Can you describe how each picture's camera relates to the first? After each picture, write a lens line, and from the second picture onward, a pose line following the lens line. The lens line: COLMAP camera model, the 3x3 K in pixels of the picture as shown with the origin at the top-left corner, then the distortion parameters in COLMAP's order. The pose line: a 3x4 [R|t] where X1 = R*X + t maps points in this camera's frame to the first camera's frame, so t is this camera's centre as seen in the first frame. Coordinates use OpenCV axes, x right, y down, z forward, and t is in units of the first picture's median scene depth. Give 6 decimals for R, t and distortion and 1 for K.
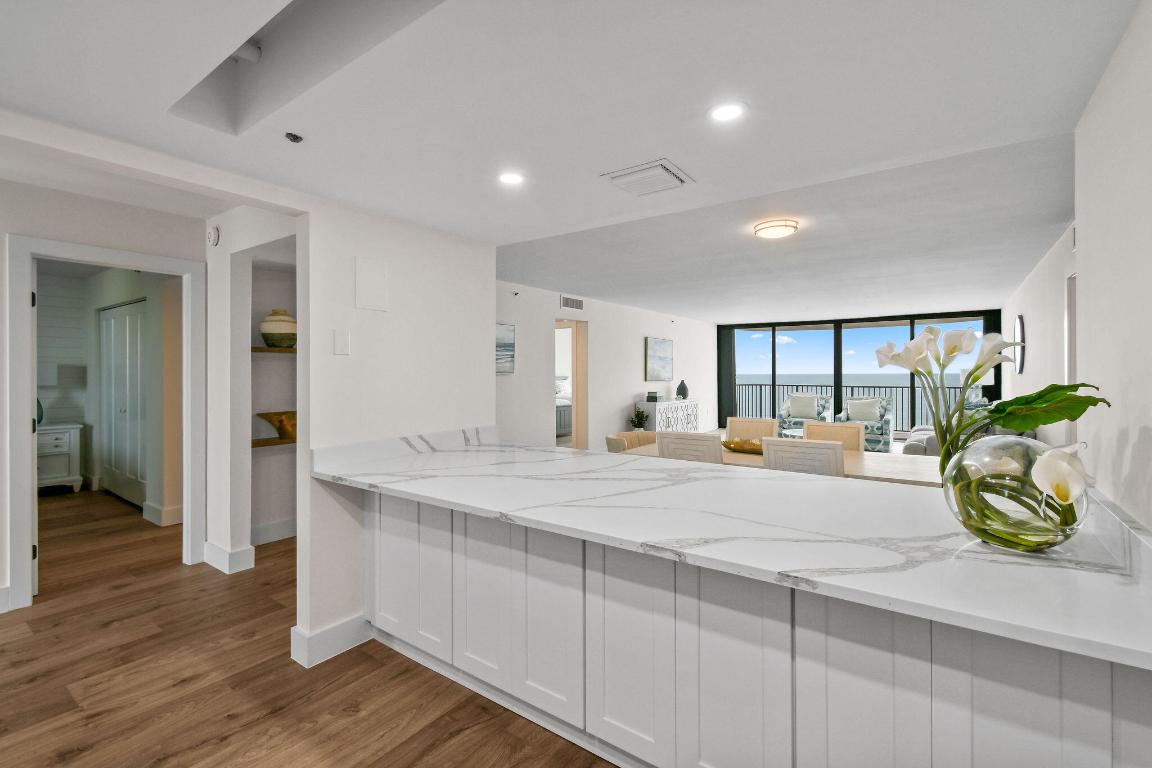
lens RADIAL K [[512.8, 0, 573.7], [0, 512.8, 375.2], [0, 0, 1]] dist [0.010215, -0.005918]
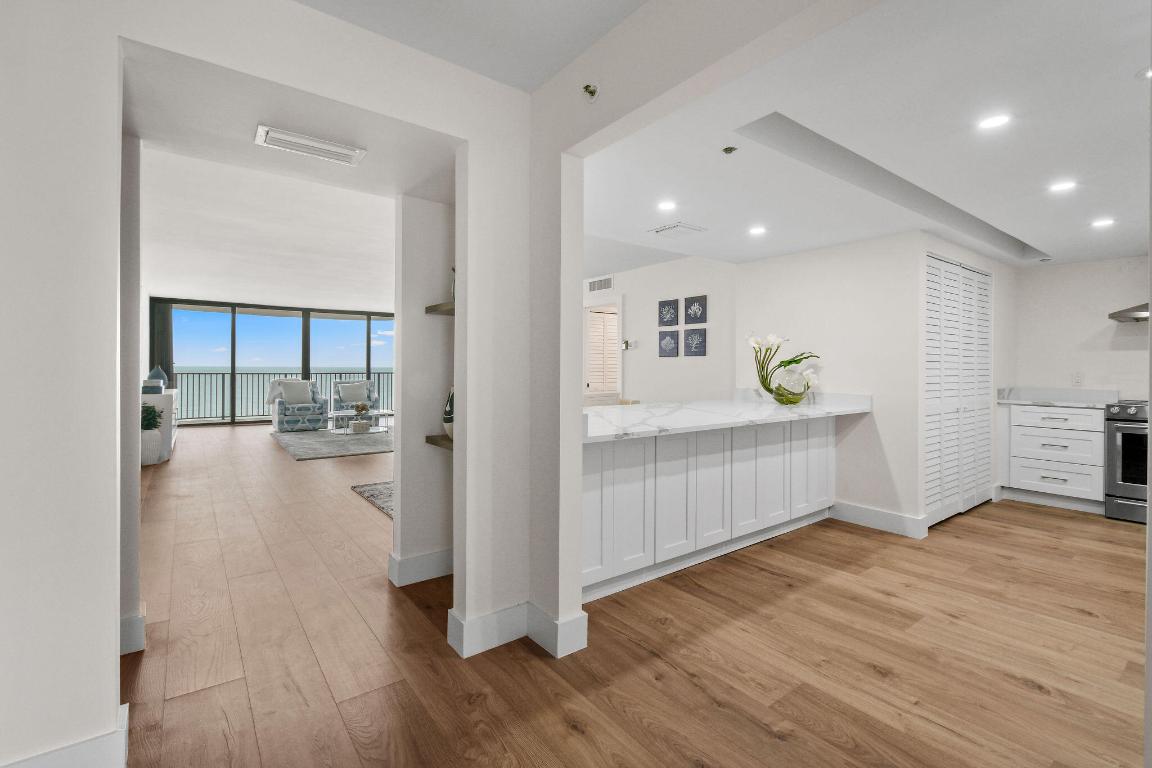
lens RADIAL K [[512.8, 0, 584.8], [0, 512.8, 370.5], [0, 0, 1]] dist [0.010215, -0.005918]
pose [[0.286008, -0.004691, 0.958216, -0.367315], [0.001044, 0.999989, 0.004584, 0.015218], [-0.958227, -0.000311, 0.286010, 0.190230]]
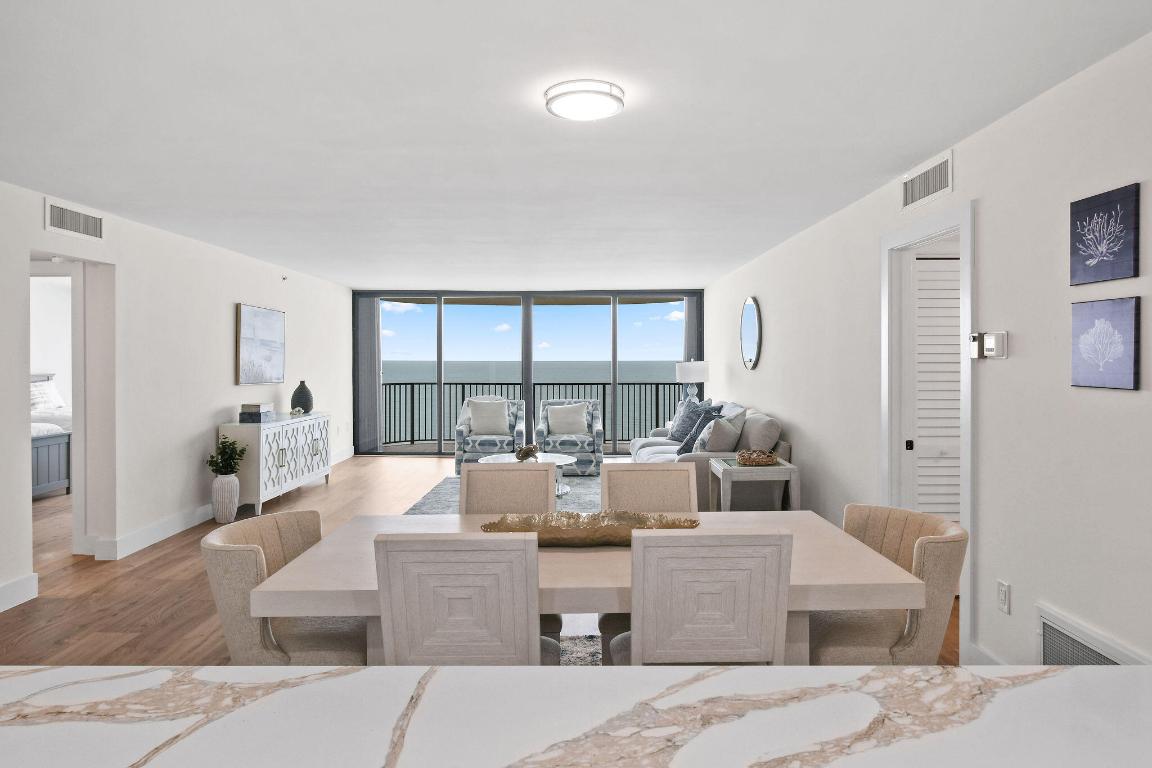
lens RADIAL K [[719.0, 0, 586.9], [0, 719.0, 364.2], [0, 0, 1]] dist [-0.029078, -0.000302]
pose [[0.804198, -0.003923, 0.594348, -0.009291], [0.003535, 0.999992, 0.001817, -0.009956], [-0.594351, 0.000640, 0.804206, 0.177785]]
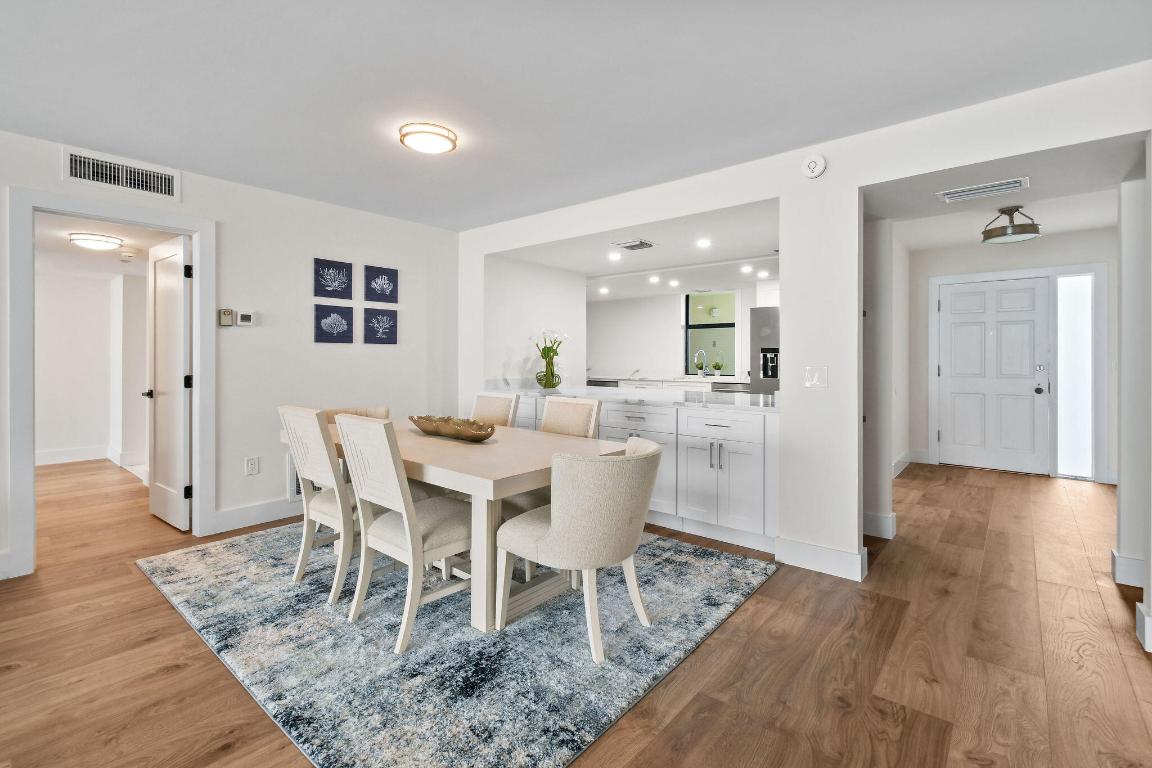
lens RADIAL K [[512.8, 0, 583.3], [0, 512.8, 359.0], [0, 0, 1]] dist [0.010215, -0.005918]
pose [[-0.996935, 0.001224, 0.078228, 0.049546], [0.001814, 0.999970, 0.007471, 0.011631], [-0.078217, 0.007590, -0.996907, 0.720398]]
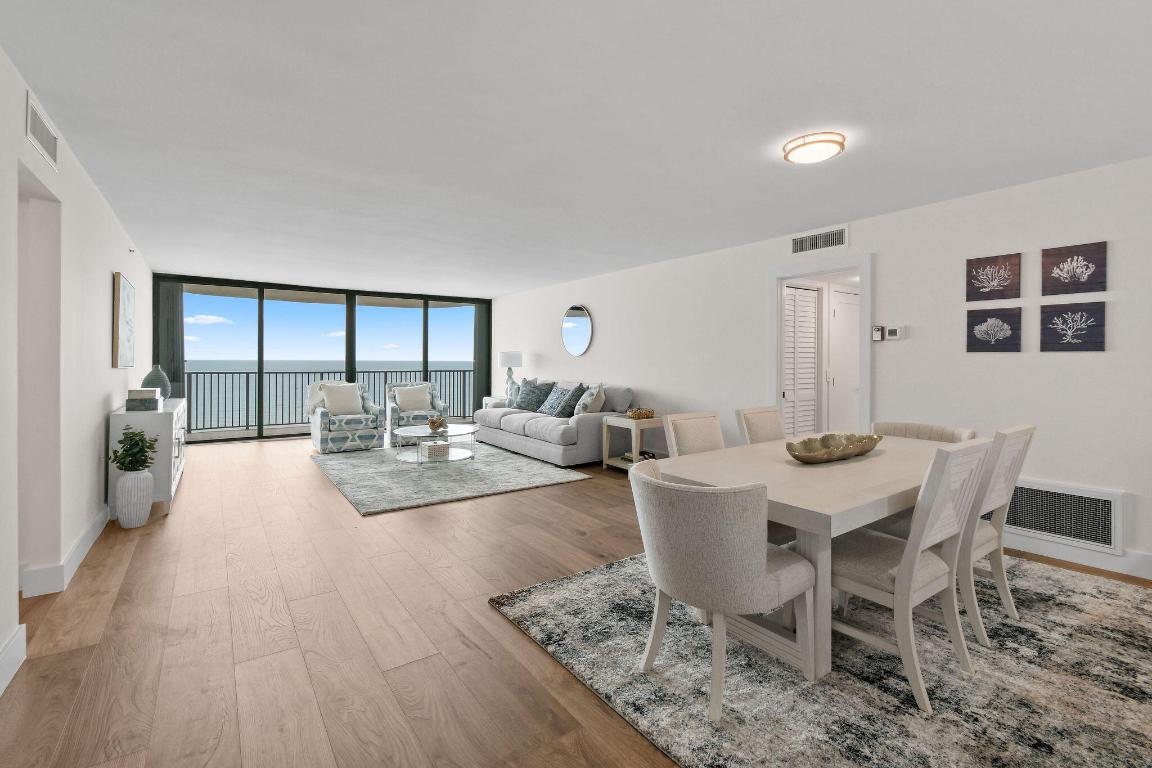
lens RADIAL K [[512.8, 0, 583.8], [0, 512.8, 363.1], [0, 0, 1]] dist [0.010215, -0.005918]
pose [[0.315099, -0.003512, 0.949052, -0.165816], [0.001667, 0.999994, 0.003147, 0.006773], [-0.949057, 0.000590, 0.315103, 0.451222]]
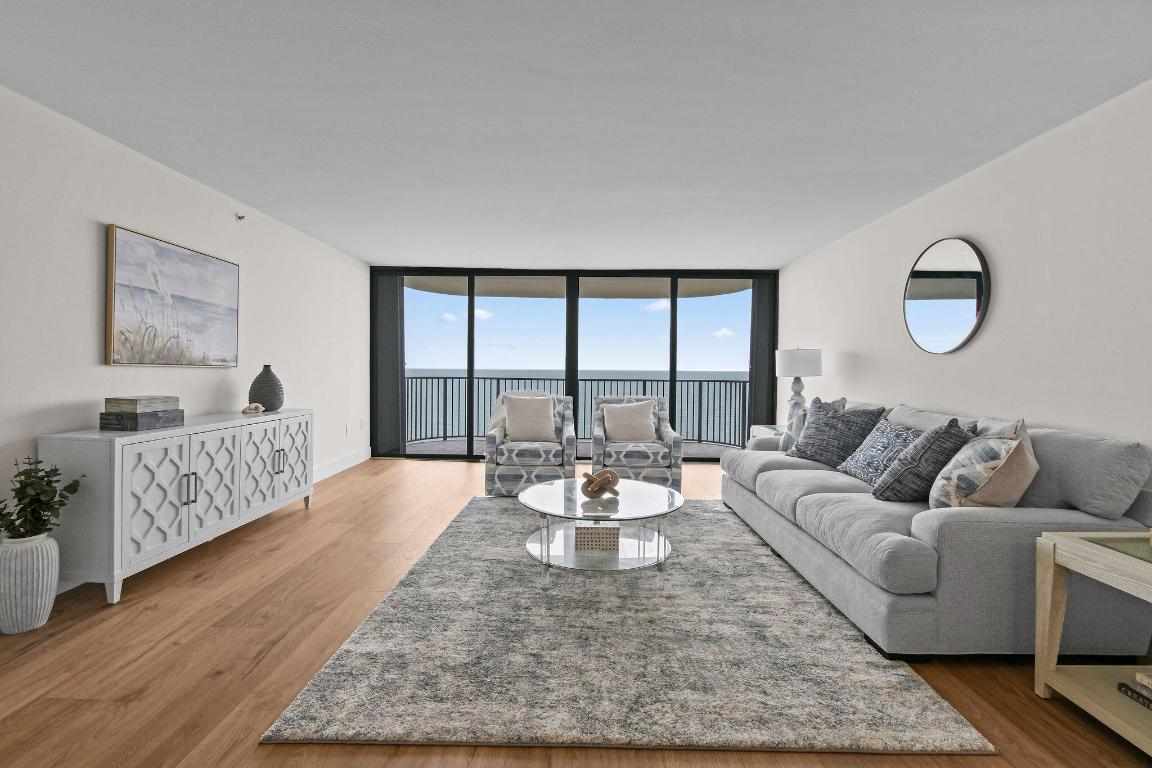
lens RADIAL K [[512.8, 0, 577.9], [0, 512.8, 374.6], [0, 0, 1]] dist [0.010215, -0.005918]
pose [[0.815343, 0.002602, 0.578973, 0.192549], [-0.008066, 0.999944, 0.006866, 0.013411], [-0.578923, -0.010269, 0.815318, 0.573623]]
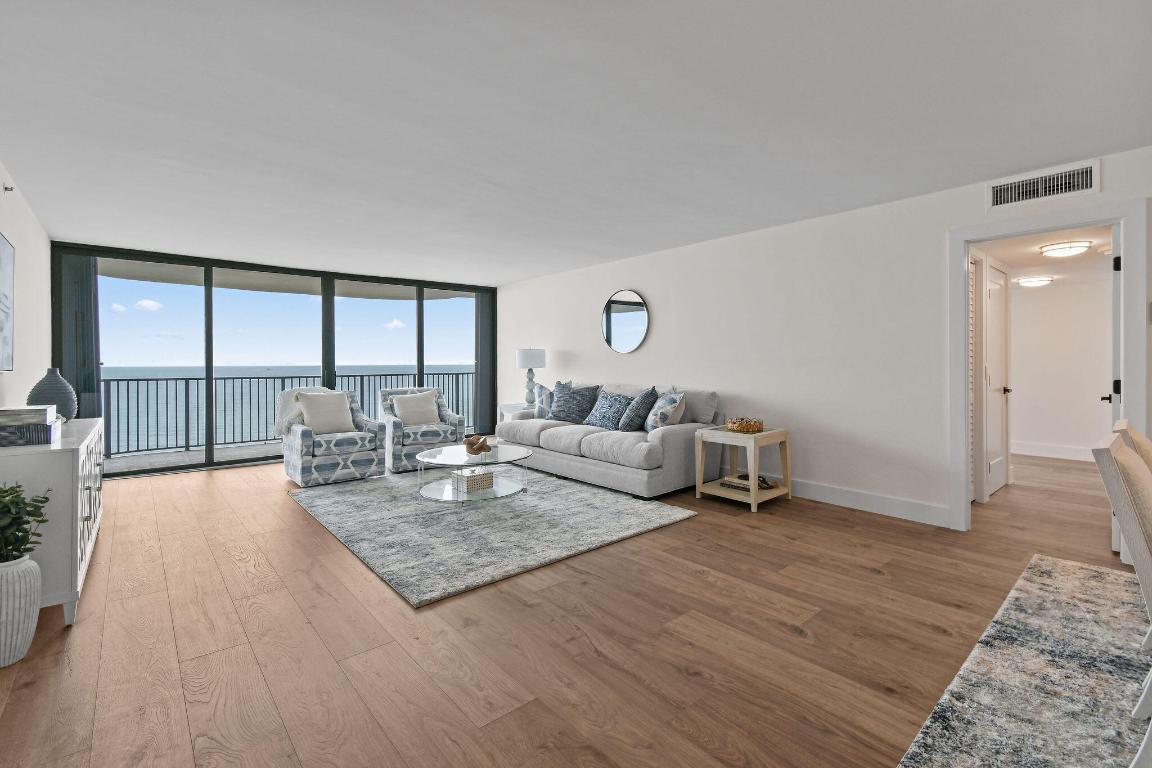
lens RADIAL K [[512.8, 0, 583.1], [0, 512.8, 365.4], [0, 0, 1]] dist [0.010215, -0.005918]
pose [[0.225807, -0.006203, 0.974152, -0.045760], [0.011873, 0.999923, 0.003615, 0.011158], [-0.974100, 0.010750, 0.225863, 0.628864]]
